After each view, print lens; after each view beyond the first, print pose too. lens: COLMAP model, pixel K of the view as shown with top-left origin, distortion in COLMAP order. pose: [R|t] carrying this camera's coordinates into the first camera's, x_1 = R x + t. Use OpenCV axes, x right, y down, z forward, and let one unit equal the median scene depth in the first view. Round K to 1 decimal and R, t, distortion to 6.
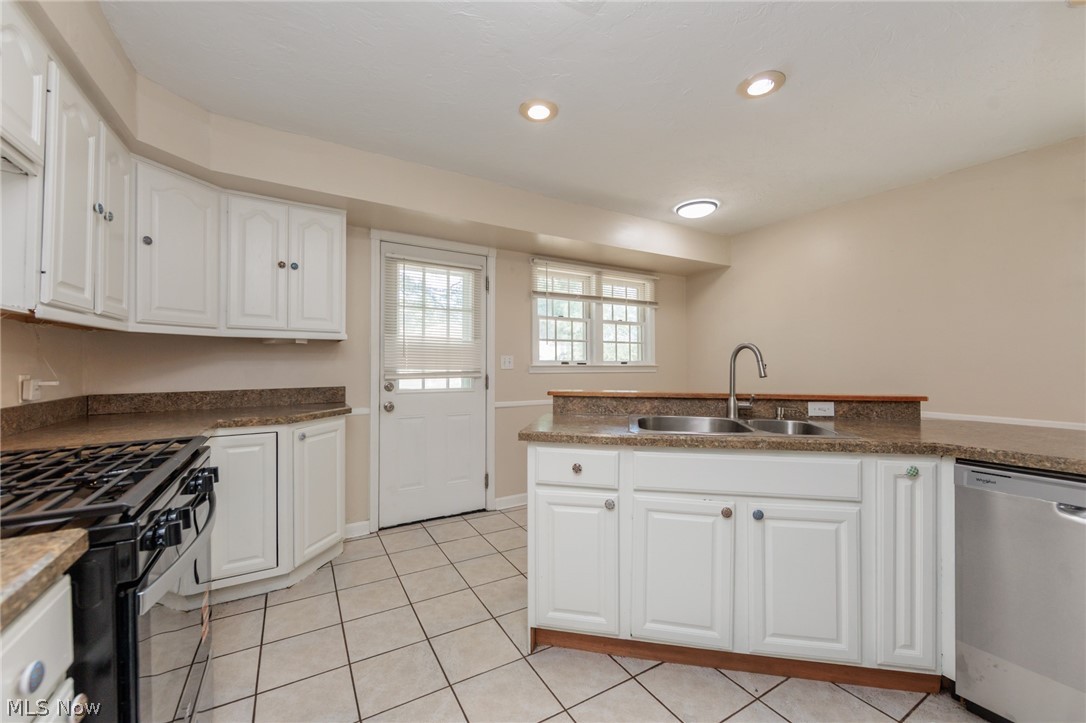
lens RADIAL K [[425.6, 0, 545.0], [0, 425.6, 360.2], [0, 0, 1]] dist [0.002795, -0.000079]
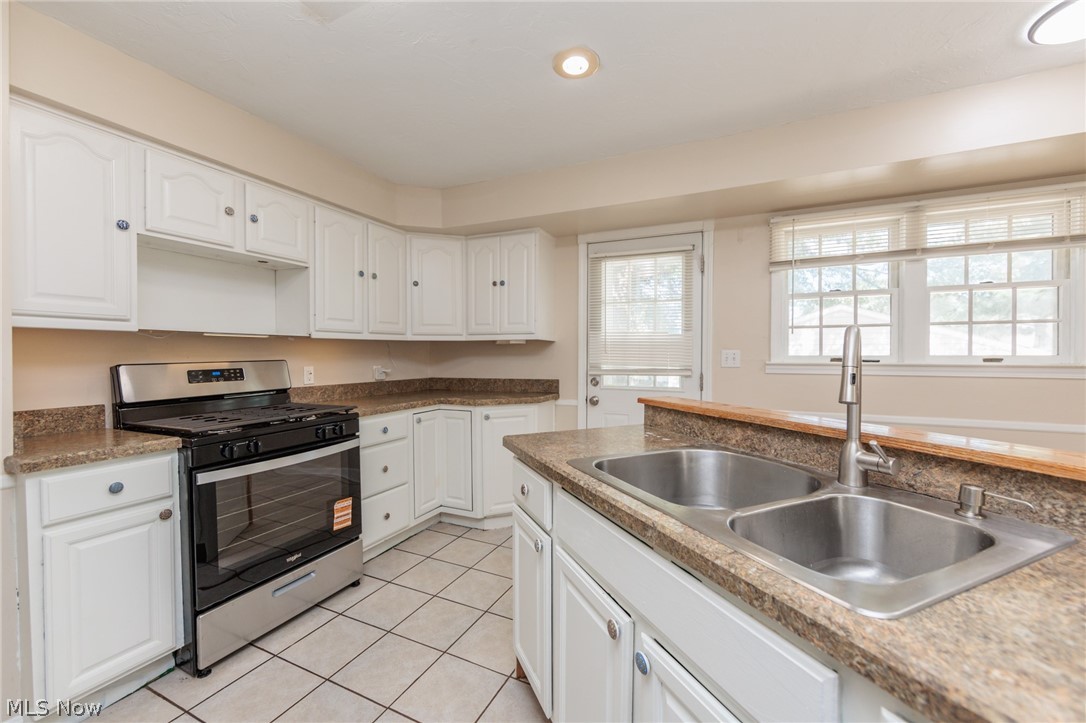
lens RADIAL K [[425.6, 0, 546.0], [0, 425.6, 359.0], [0, 0, 1]] dist [0.002795, -0.000079]
pose [[0.565807, 0.007232, -0.824506, 0.420882], [0.005725, 0.999903, 0.012699, -0.007622], [0.824518, -0.011905, 0.565710, 0.302262]]
